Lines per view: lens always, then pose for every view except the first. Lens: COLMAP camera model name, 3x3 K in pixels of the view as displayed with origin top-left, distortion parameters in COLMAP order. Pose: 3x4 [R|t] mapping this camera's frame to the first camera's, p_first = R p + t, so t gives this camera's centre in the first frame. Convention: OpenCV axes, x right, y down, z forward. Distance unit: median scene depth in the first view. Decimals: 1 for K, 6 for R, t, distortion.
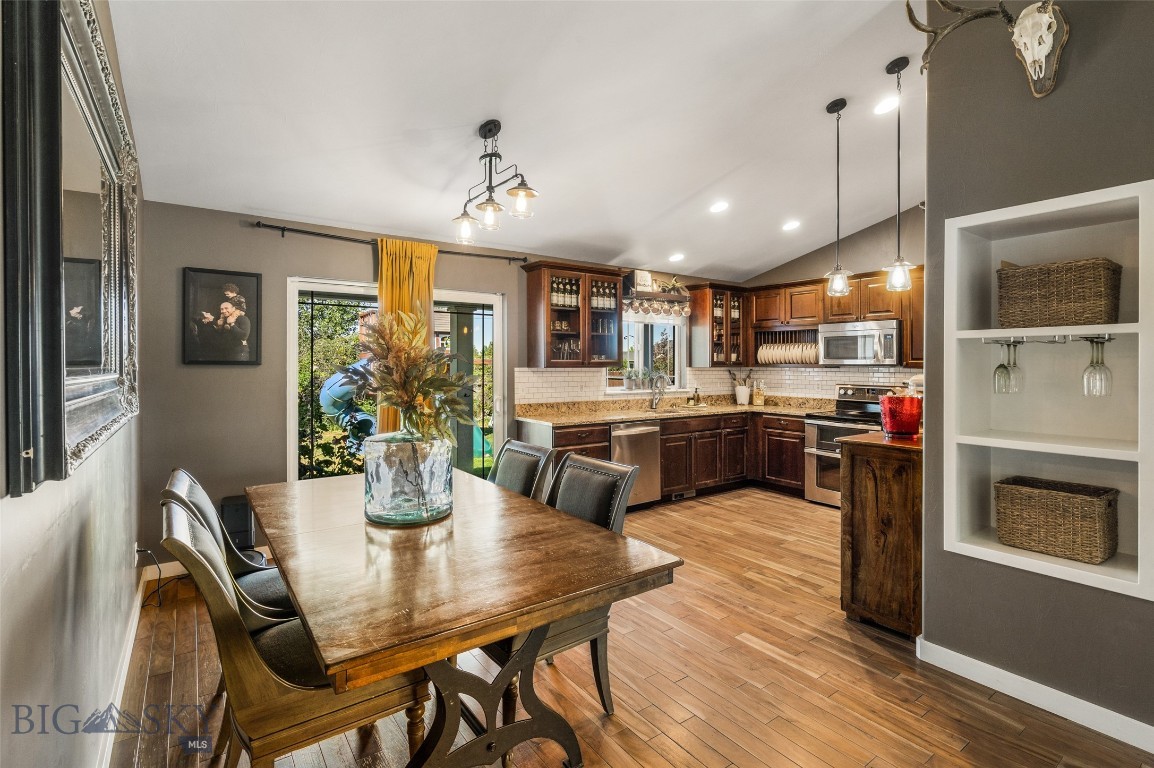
lens RADIAL K [[532.2, 0, 574.1], [0, 532.2, 376.8], [0, 0, 1]] dist [-0.002171, -0.001144]
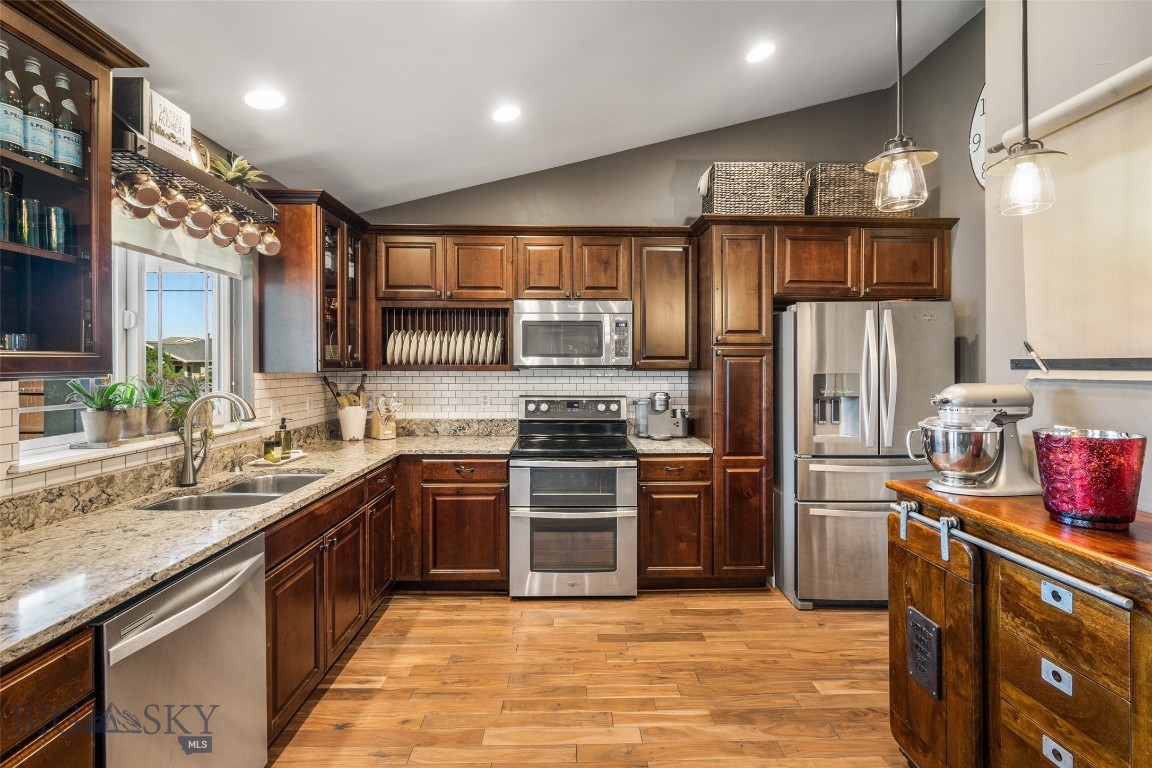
lens RADIAL K [[531.3, 0, 577.5], [0, 531.3, 365.4], [0, 0, 1]] dist [-0.002171, -0.001144]
pose [[0.560267, -0.003375, 0.828305, -0.006293], [0.022229, 0.999693, -0.010962, -0.015040], [-0.828014, 0.024553, 0.560170, 0.586350]]
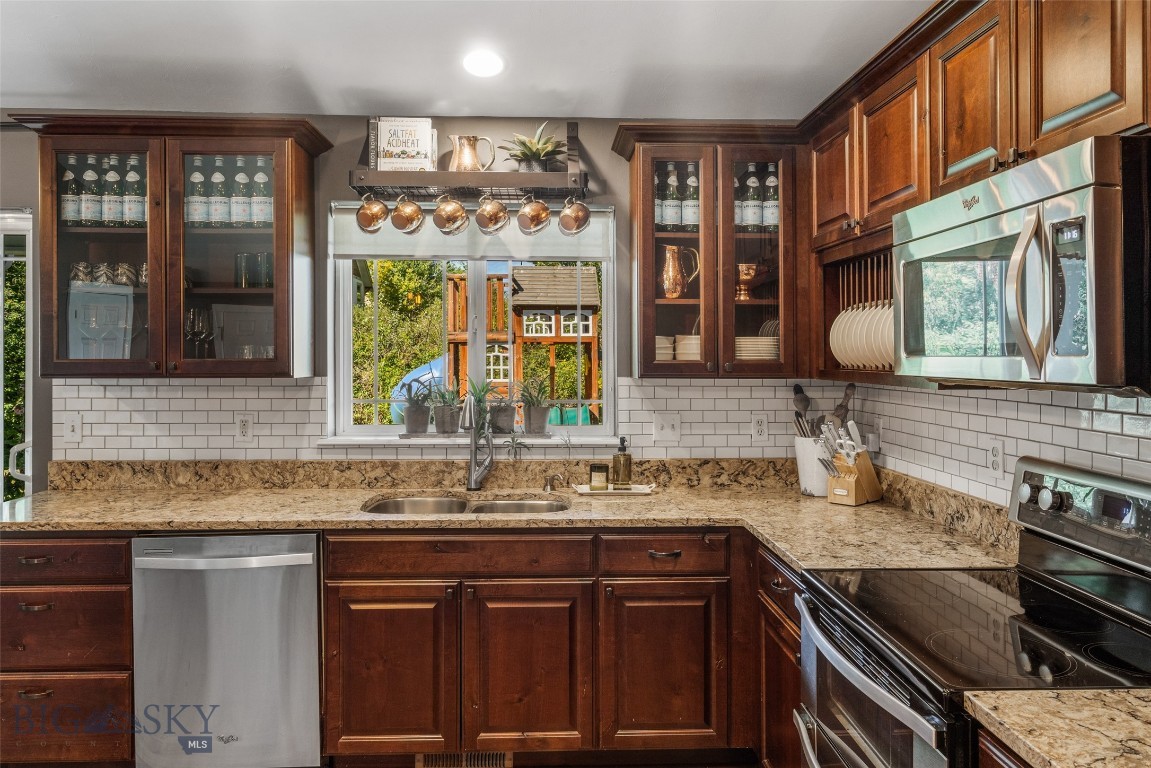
lens RADIAL K [[793.8, 0, 569.3], [0, 793.8, 357.9], [0, 0, 1]] dist [0.001816, -0.000047]
pose [[0.846358, 0.000349, -0.532614, 0.521258], [-0.014267, 0.999656, -0.022015, -0.021029], [0.532423, 0.026231, 0.846072, 0.593377]]
